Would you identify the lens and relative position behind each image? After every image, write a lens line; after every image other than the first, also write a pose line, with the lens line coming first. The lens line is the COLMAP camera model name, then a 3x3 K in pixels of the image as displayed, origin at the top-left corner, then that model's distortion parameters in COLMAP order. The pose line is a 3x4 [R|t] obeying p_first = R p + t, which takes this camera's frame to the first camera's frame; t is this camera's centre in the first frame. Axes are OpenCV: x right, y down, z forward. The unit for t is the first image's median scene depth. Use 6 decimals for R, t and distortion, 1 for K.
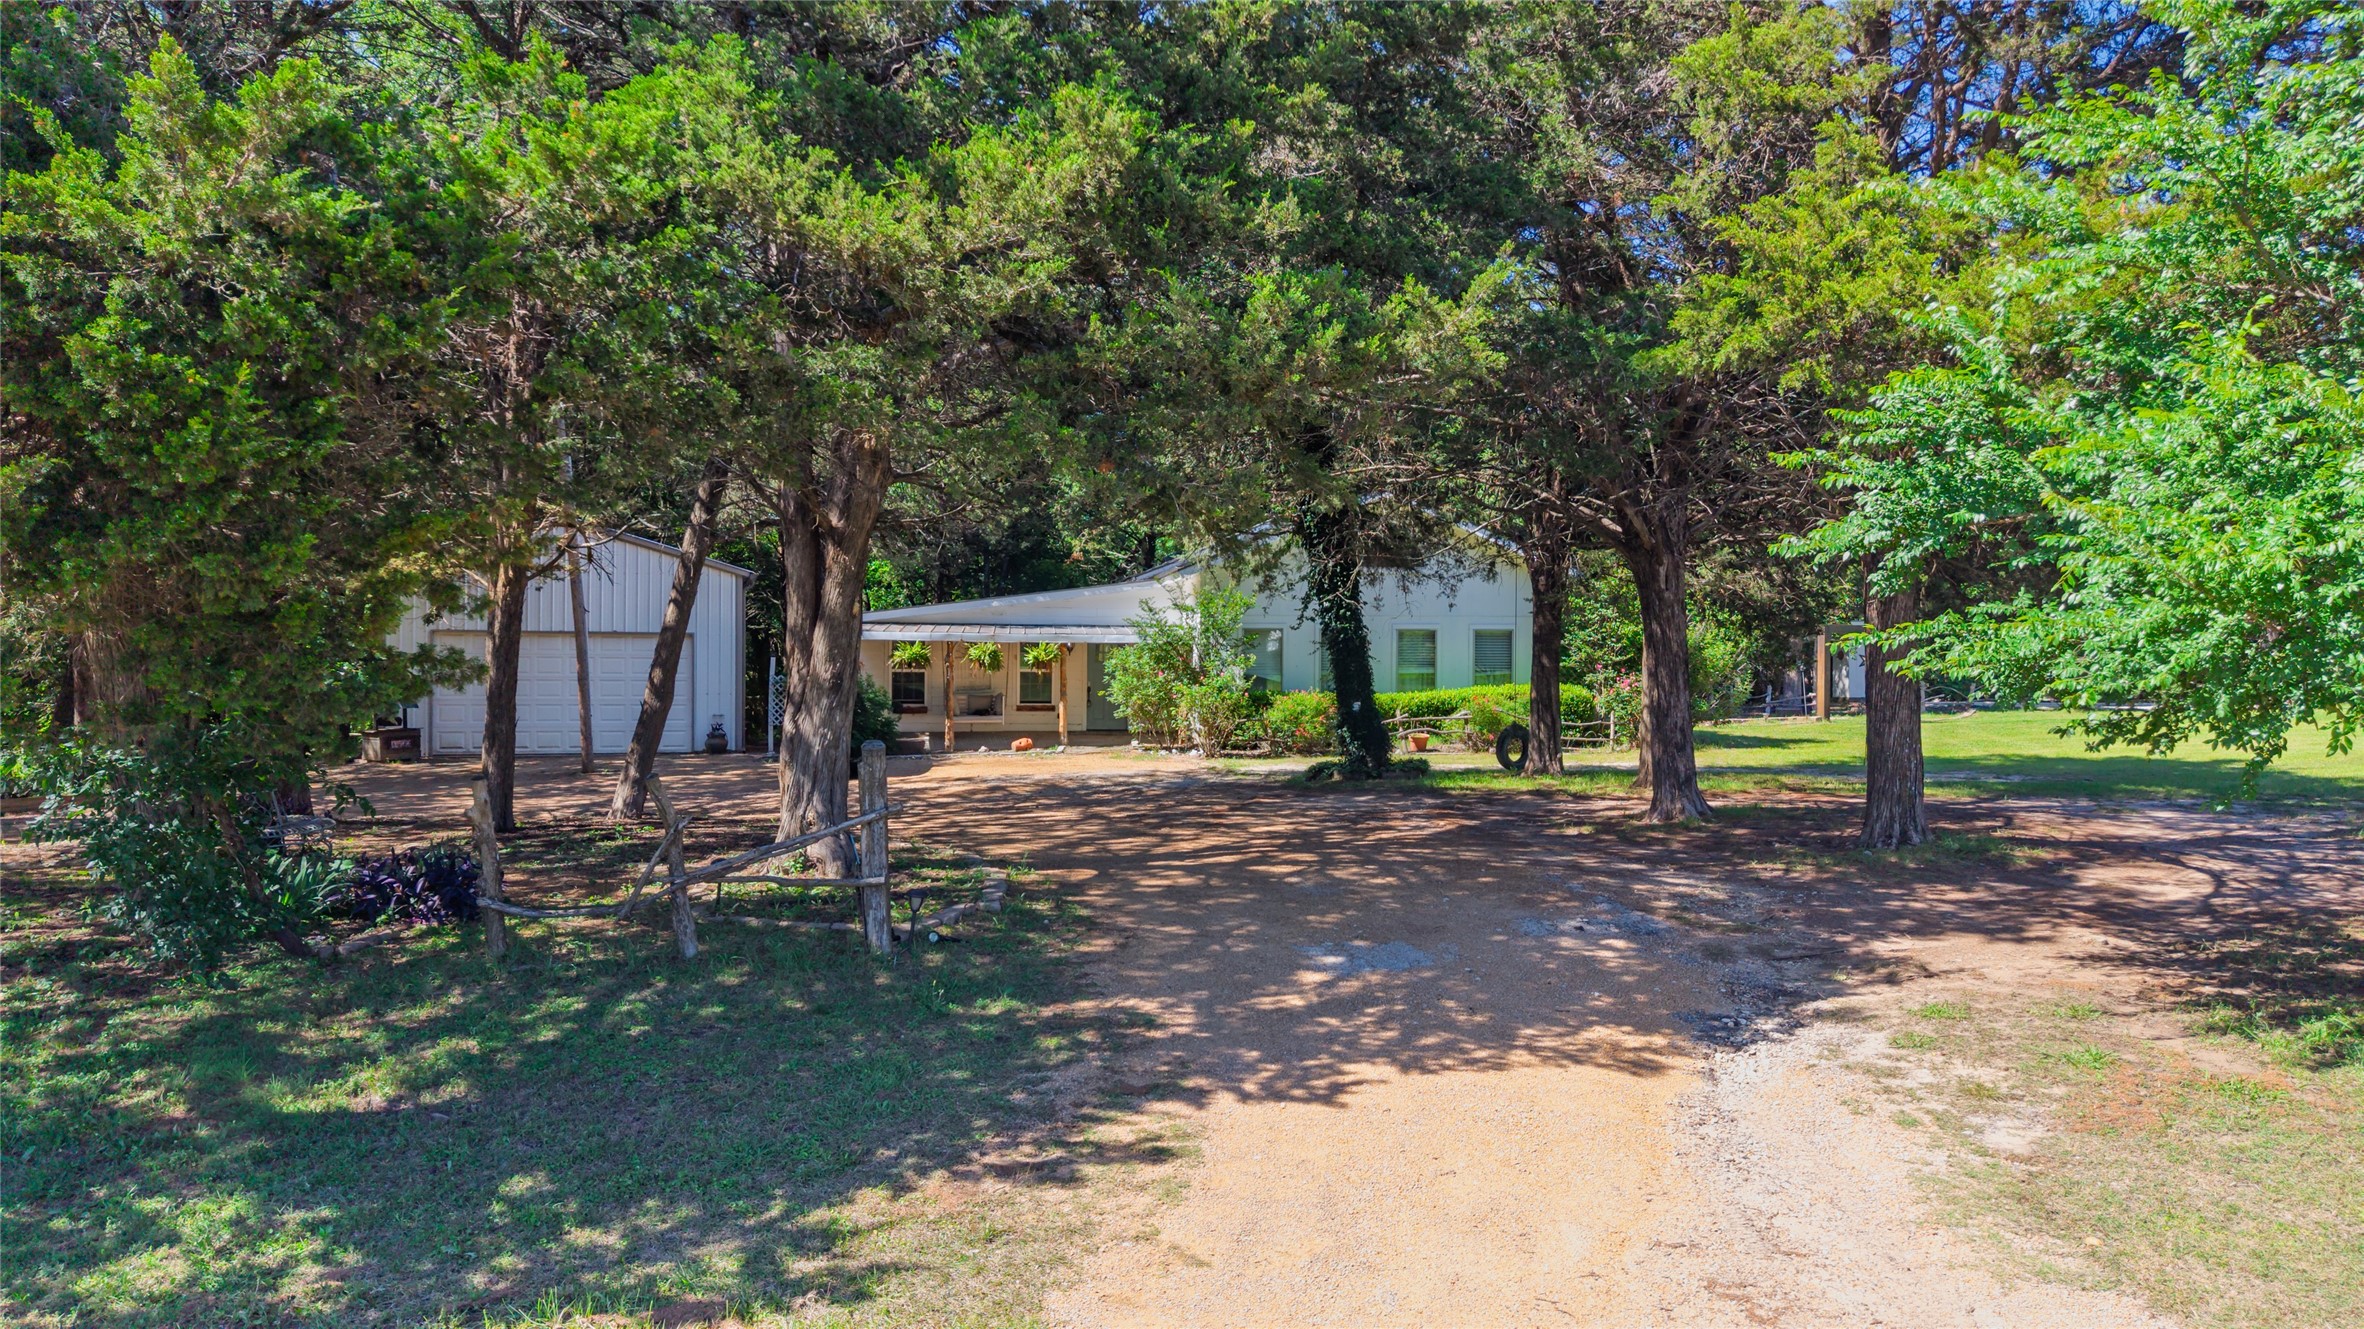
lens RADIAL K [[1634.0, 0, 1186.9], [0, 1634.0, 664.3], [0, 0, 1]] dist [-0.001479, 0.002244]
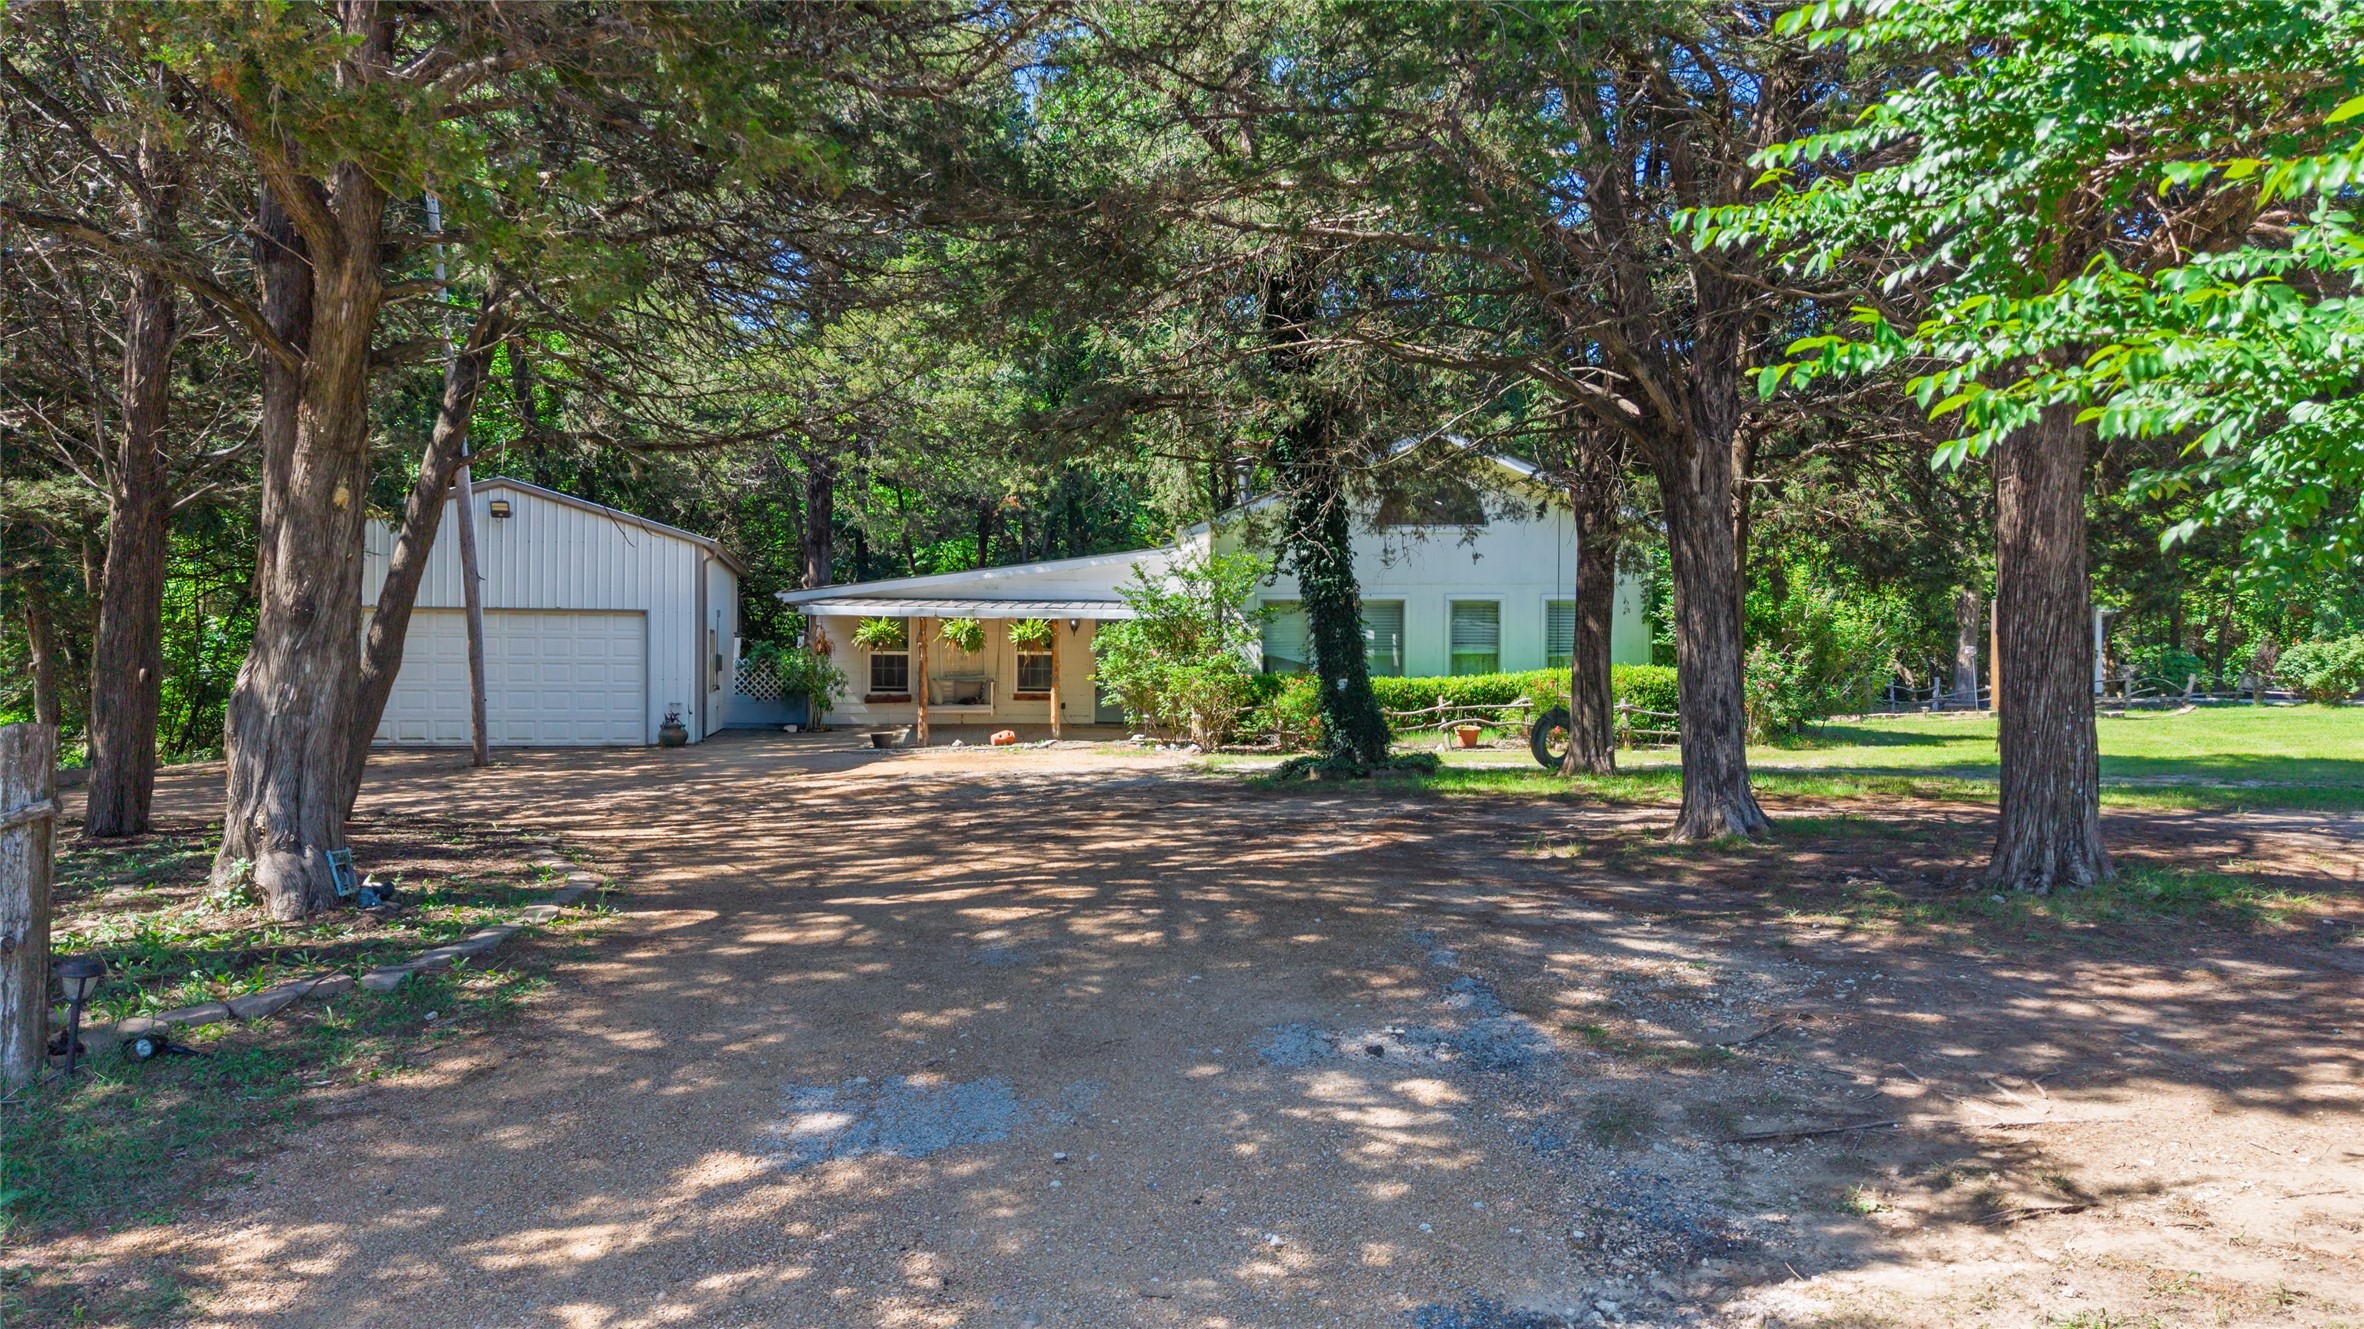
lens RADIAL K [[1634.0, 0, 1176.5], [0, 1634.0, 665.3], [0, 0, 1]] dist [-0.001479, 0.002244]
pose [[0.994170, -0.000539, -0.107822, 0.108137], [0.000159, 0.999994, -0.003526, 0.019286], [0.107823, 0.003489, 0.994164, 0.222251]]
